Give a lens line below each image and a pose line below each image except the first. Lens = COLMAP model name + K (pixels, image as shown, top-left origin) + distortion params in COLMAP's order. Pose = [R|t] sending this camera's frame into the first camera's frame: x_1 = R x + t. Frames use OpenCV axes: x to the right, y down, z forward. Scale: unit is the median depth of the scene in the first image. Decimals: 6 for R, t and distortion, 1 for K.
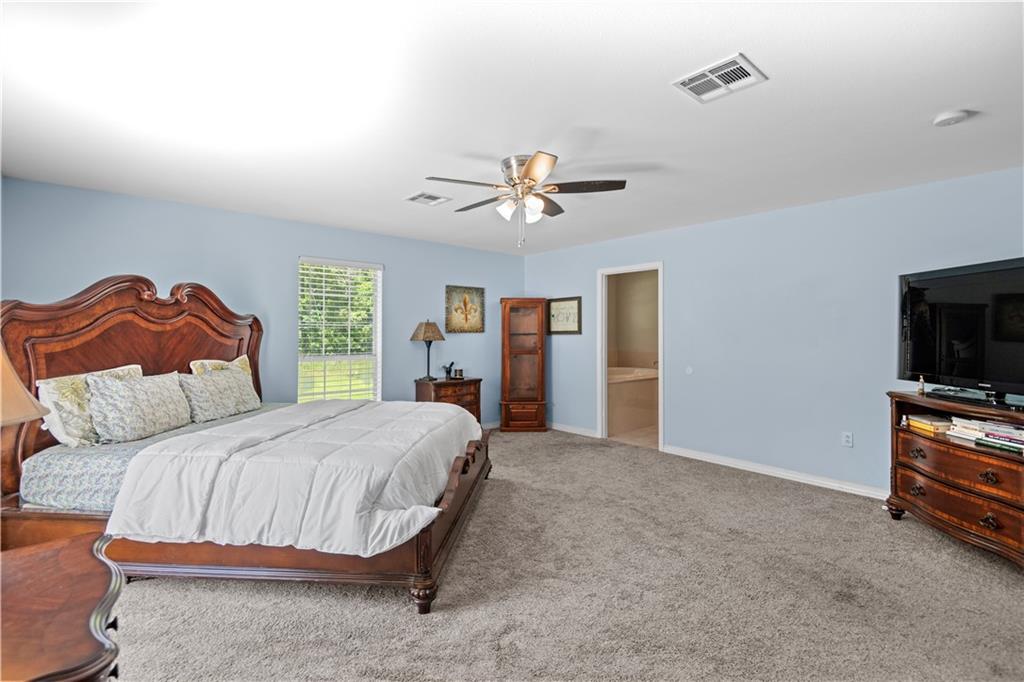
lens RADIAL K [[468.7, 0, 509.6], [0, 468.7, 333.1], [0, 0, 1]] dist [0.013052, -0.000661]
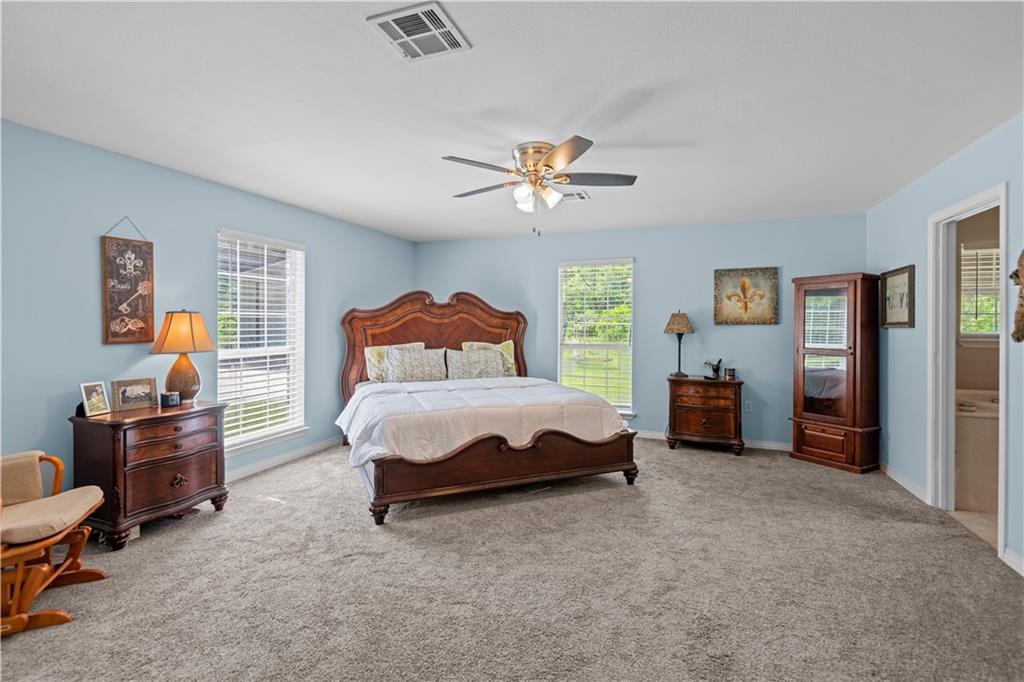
lens RADIAL K [[468.7, 0, 506.8], [0, 468.7, 334.1], [0, 0, 1]] dist [0.013052, -0.000661]
pose [[0.464987, 0.019413, -0.885105, 0.670608], [-0.004364, 0.999798, 0.019635, 0.001769], [0.885307, -0.005268, 0.464978, 0.380422]]
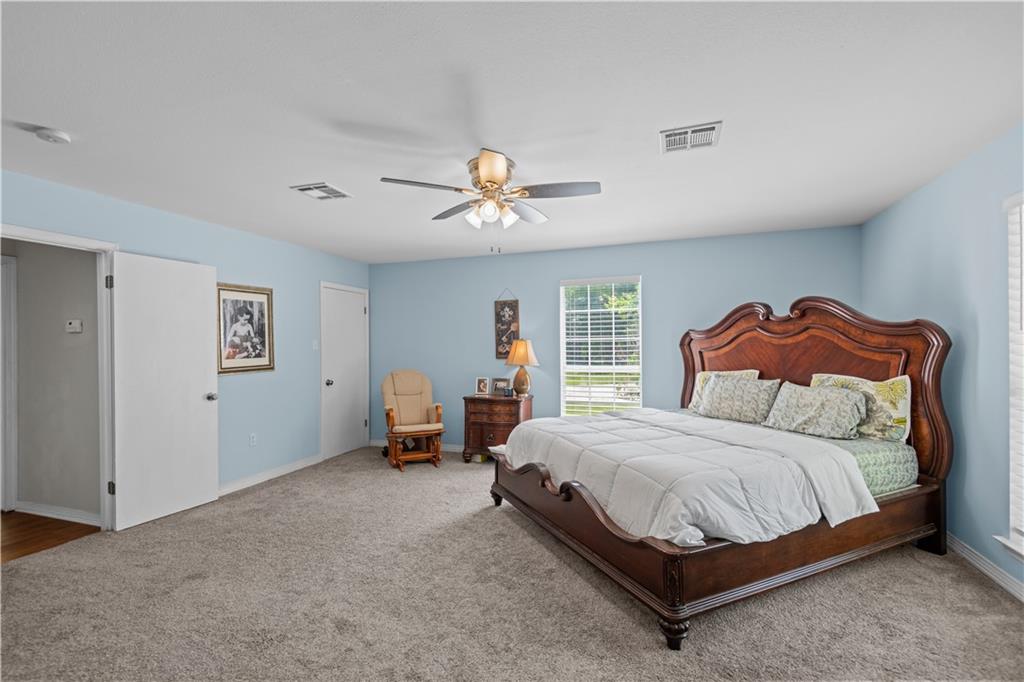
lens RADIAL K [[468.7, 0, 515.0], [0, 468.7, 346.7], [0, 0, 1]] dist [0.013052, -0.000661]
pose [[-0.874020, 0.007408, -0.485834, 0.336913], [0.006153, 0.999972, 0.004178, -0.005514], [0.485851, 0.000662, -0.874041, 1.426779]]
